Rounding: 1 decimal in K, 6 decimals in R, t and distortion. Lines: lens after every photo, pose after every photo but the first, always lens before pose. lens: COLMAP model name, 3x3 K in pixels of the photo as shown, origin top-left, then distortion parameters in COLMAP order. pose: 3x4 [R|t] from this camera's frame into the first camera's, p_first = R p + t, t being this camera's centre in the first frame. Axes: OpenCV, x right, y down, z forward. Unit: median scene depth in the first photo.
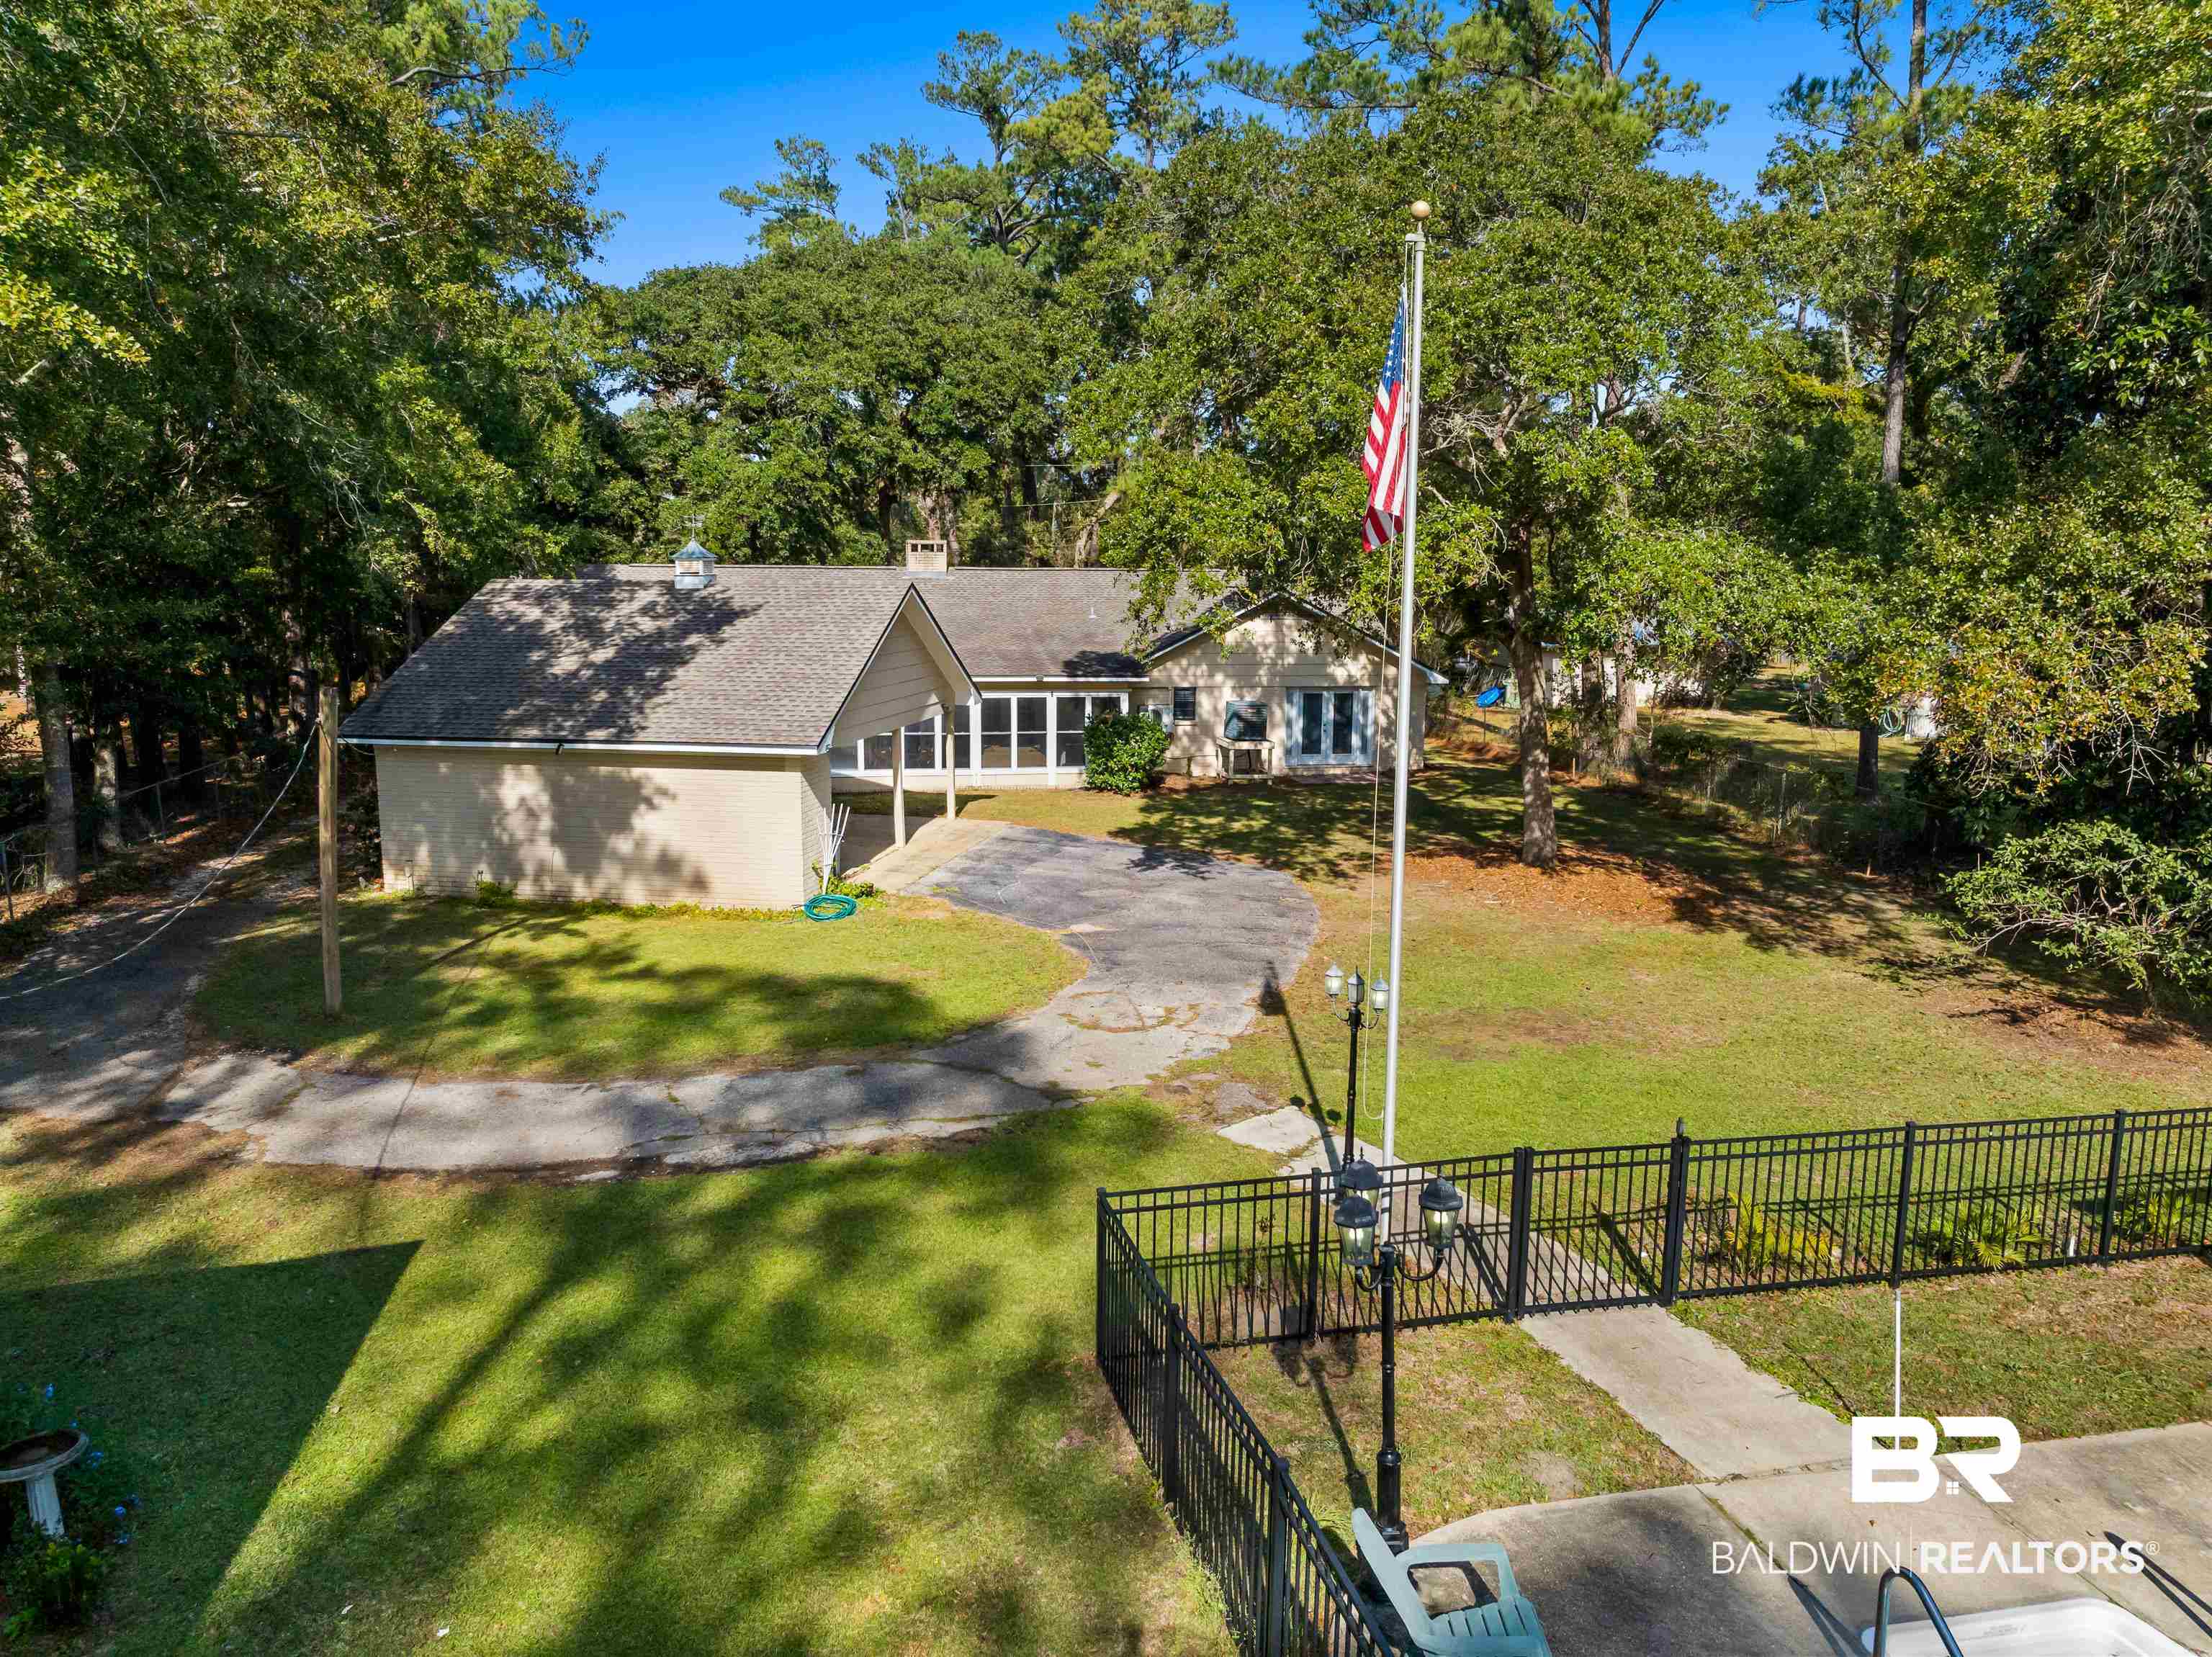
lens RADIAL K [[1549.7, 0, 1106.4], [0, 1549.7, 832.1], [0, 0, 1]] dist [-0.000488, 0.000080]
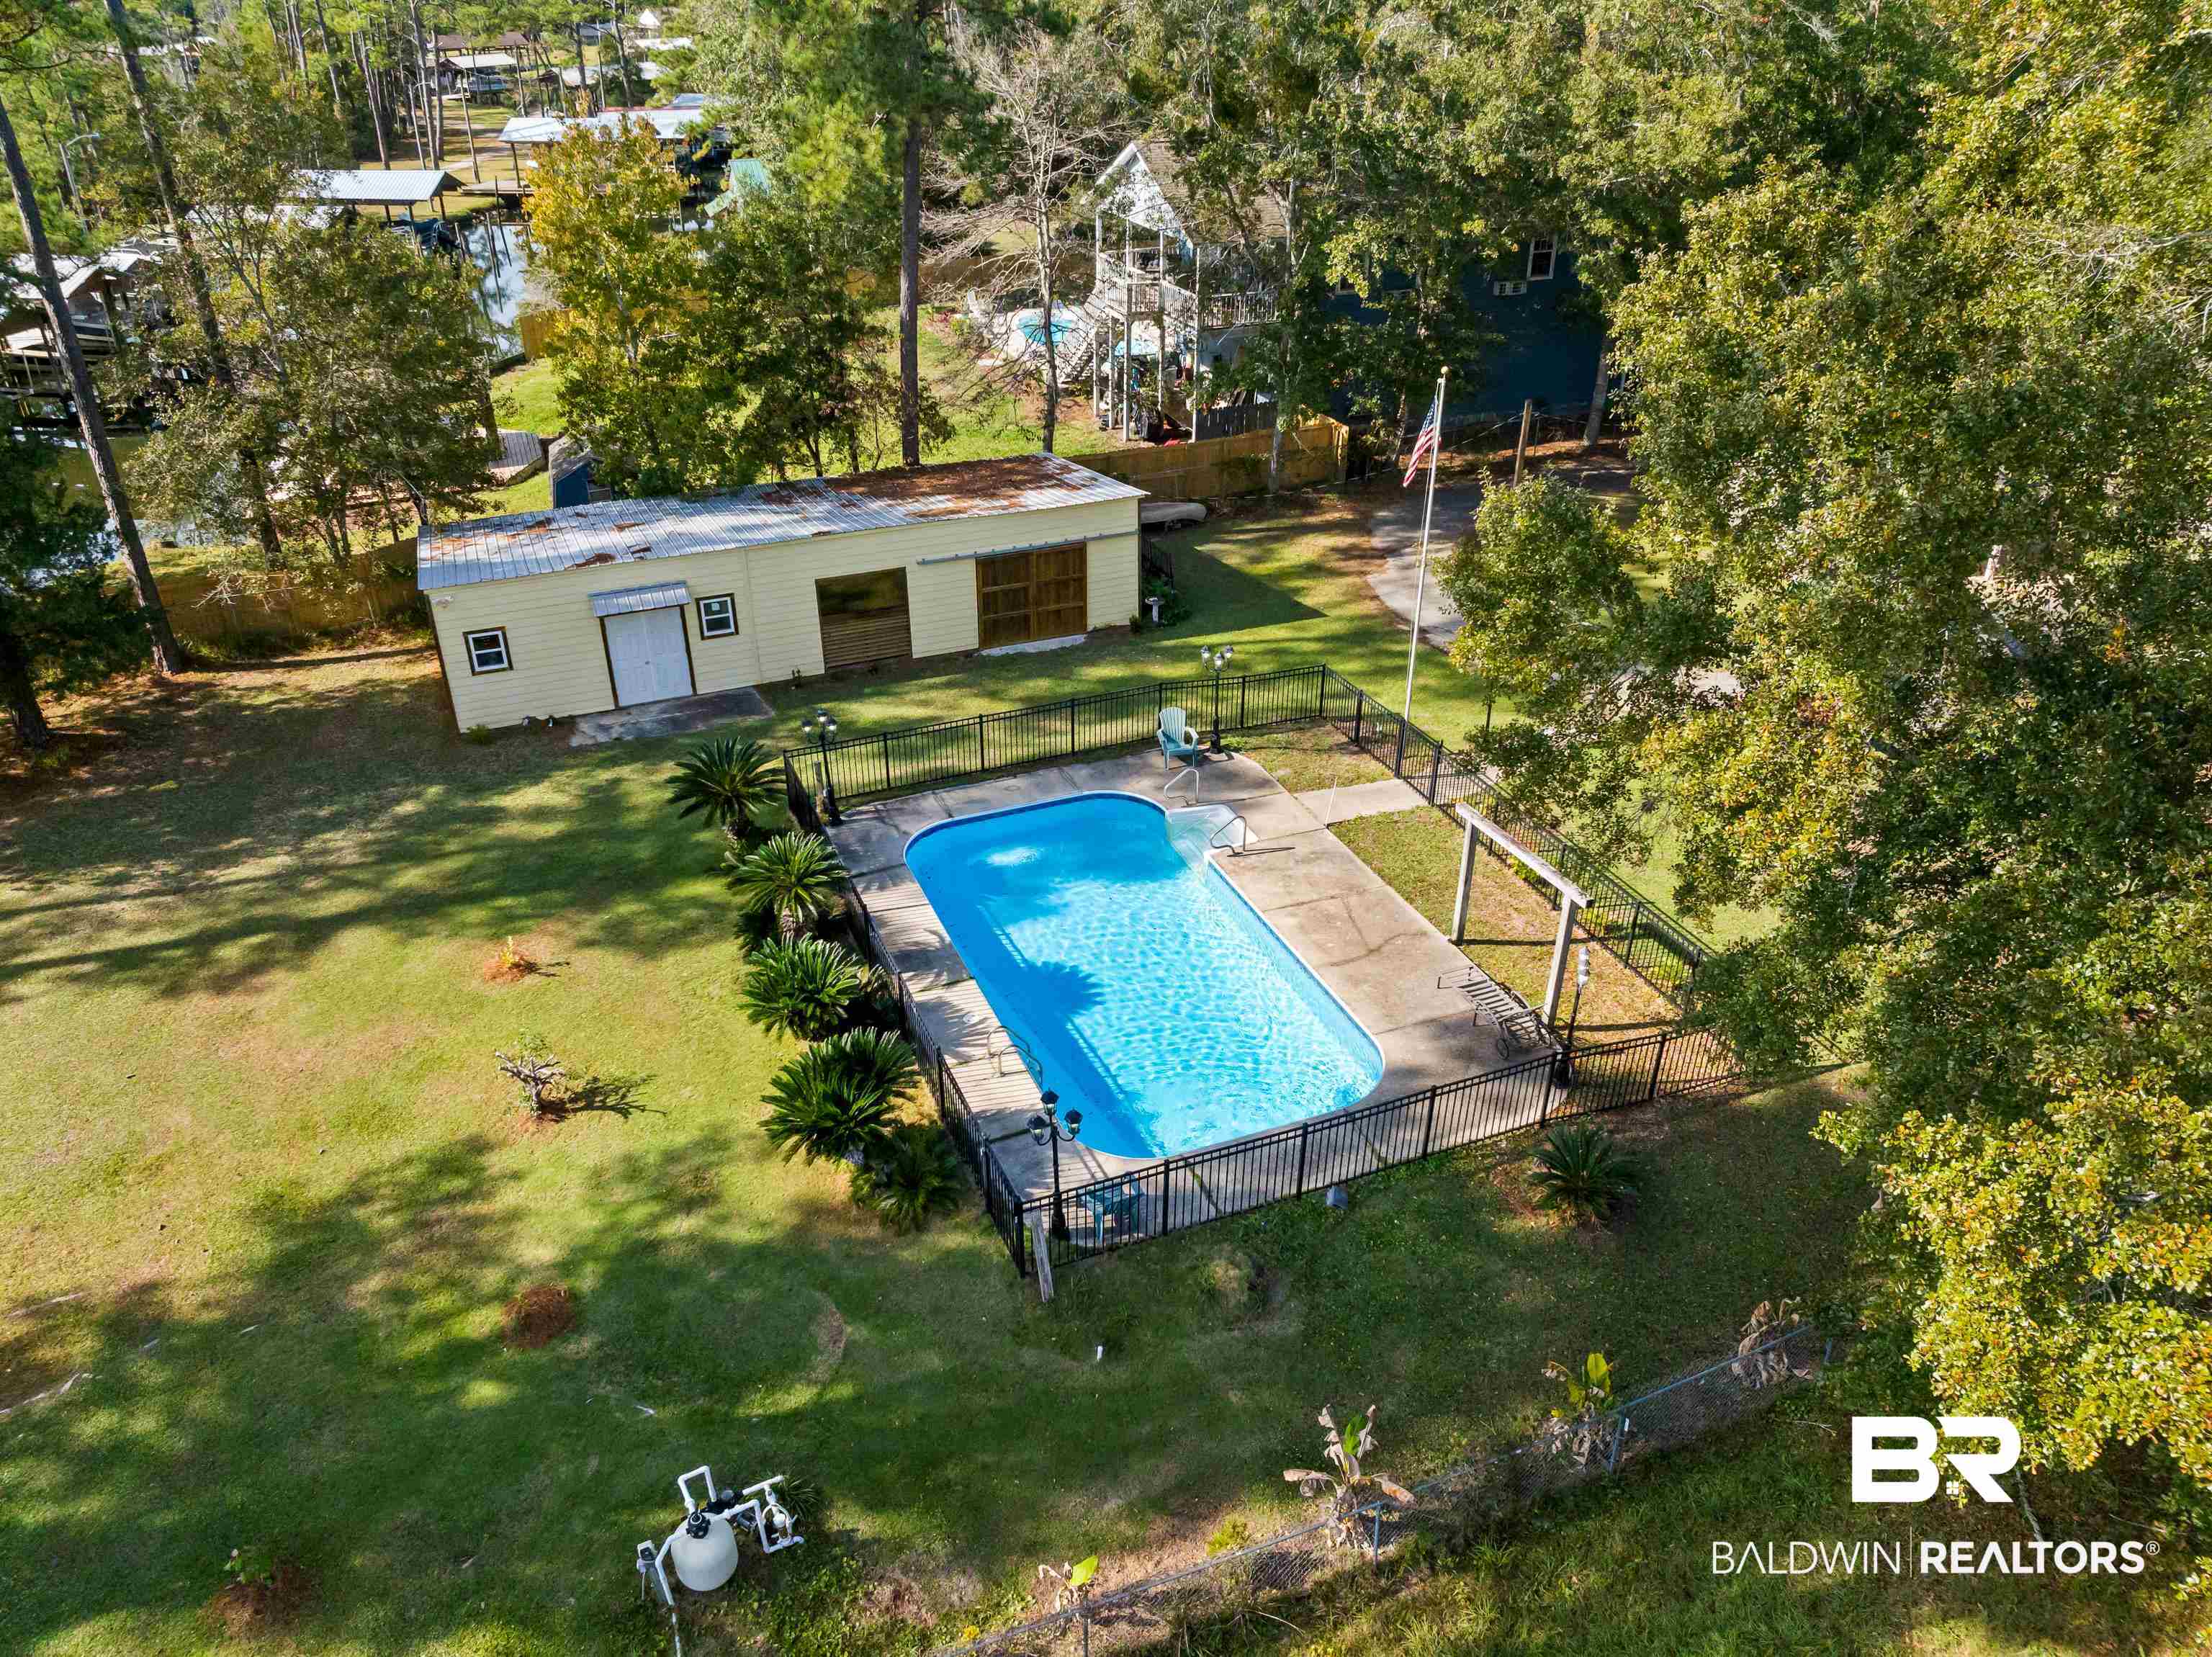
lens RADIAL K [[1549.7, 0, 1105.9], [0, 1549.7, 828.0], [0, 0, 1]] dist [-0.000488, 0.000080]
pose [[0.170411, 0.483231, -0.858748, 2.364040], [-0.135963, 0.874690, 0.465221, -0.750248], [0.975948, 0.037480, 0.214758, -0.080410]]
